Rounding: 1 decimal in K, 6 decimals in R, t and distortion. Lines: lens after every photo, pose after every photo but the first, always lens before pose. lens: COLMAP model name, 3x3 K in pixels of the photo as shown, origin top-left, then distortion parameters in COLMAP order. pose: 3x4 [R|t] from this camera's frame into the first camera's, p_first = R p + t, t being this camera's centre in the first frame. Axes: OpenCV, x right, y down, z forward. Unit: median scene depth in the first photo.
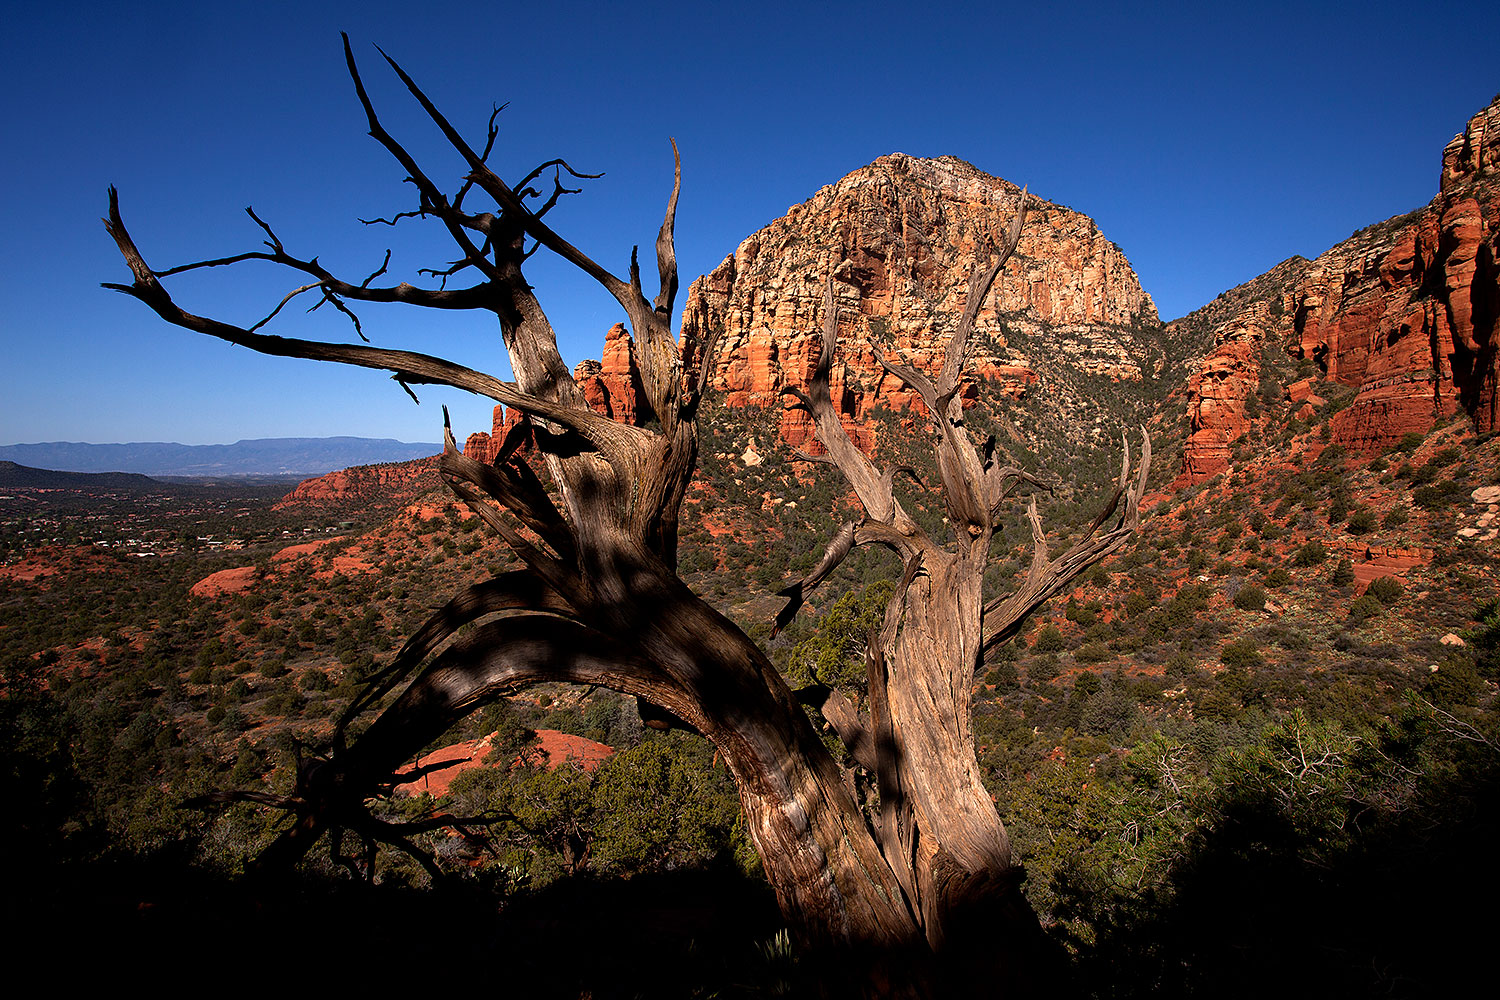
lens RADIAL K [[818.4, 0, 750.3], [0, 818.4, 486.3], [0, 0, 1]] dist [-0.075369, 0.052556]
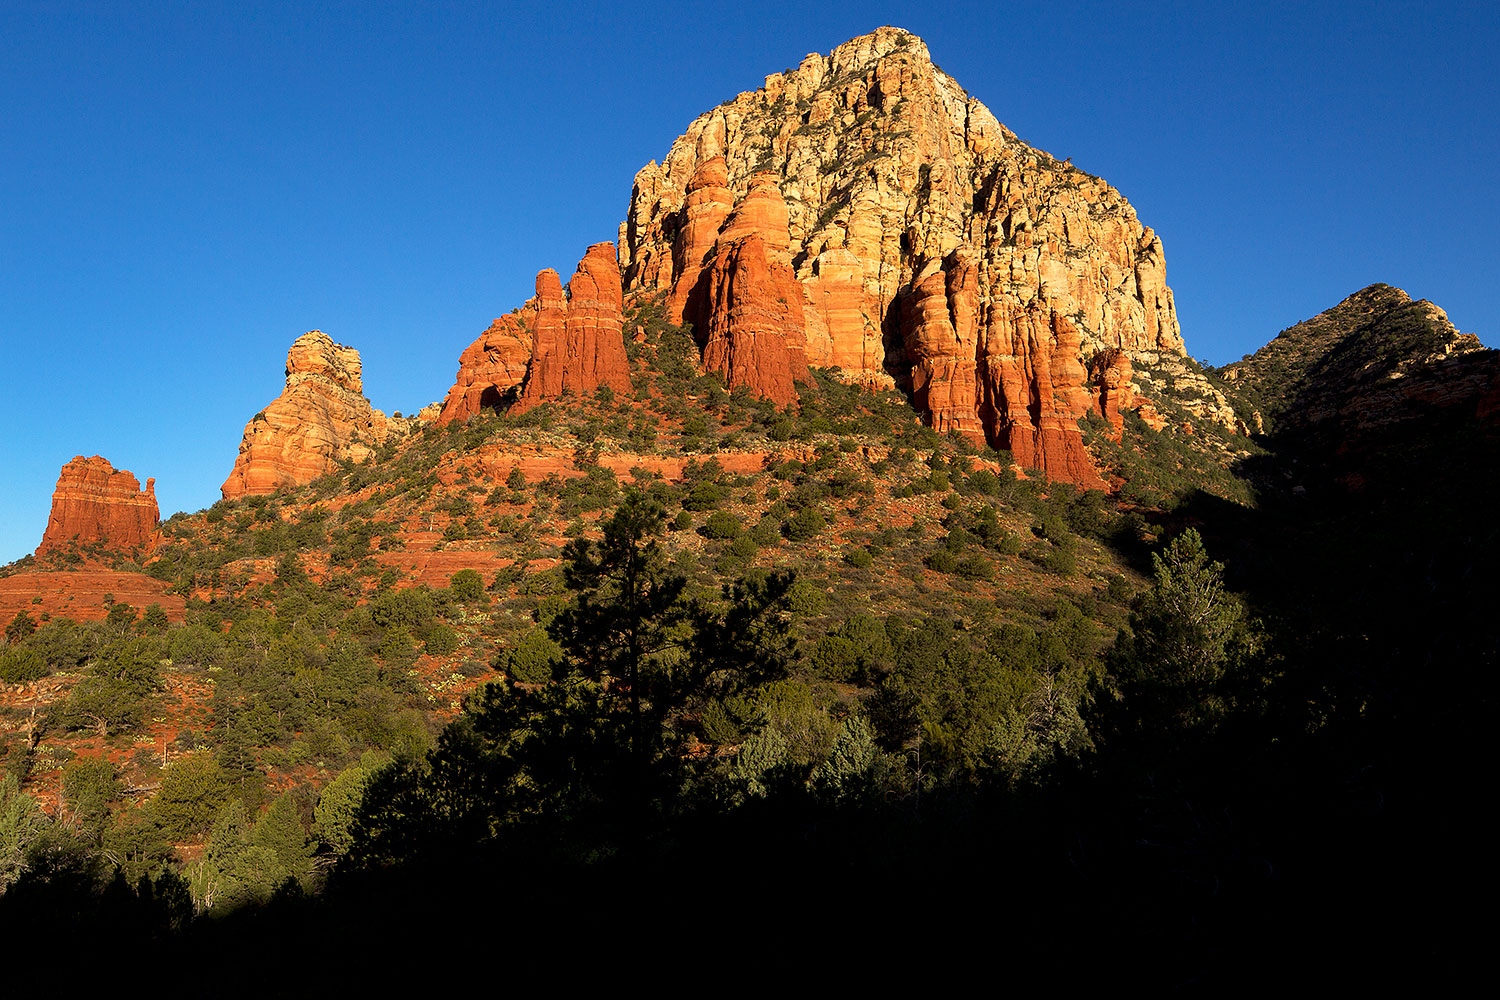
lens RADIAL K [[1327.4, 0, 732.8], [0, 1327.4, 548.3], [0, 0, 1]] dist [-0.001398, -0.002267]
pose [[0.920969, 0.033951, 0.388153, -0.286858], [0.015014, 0.992364, -0.122426, 0.075248], [-0.389346, 0.118578, 0.913427, 0.212822]]
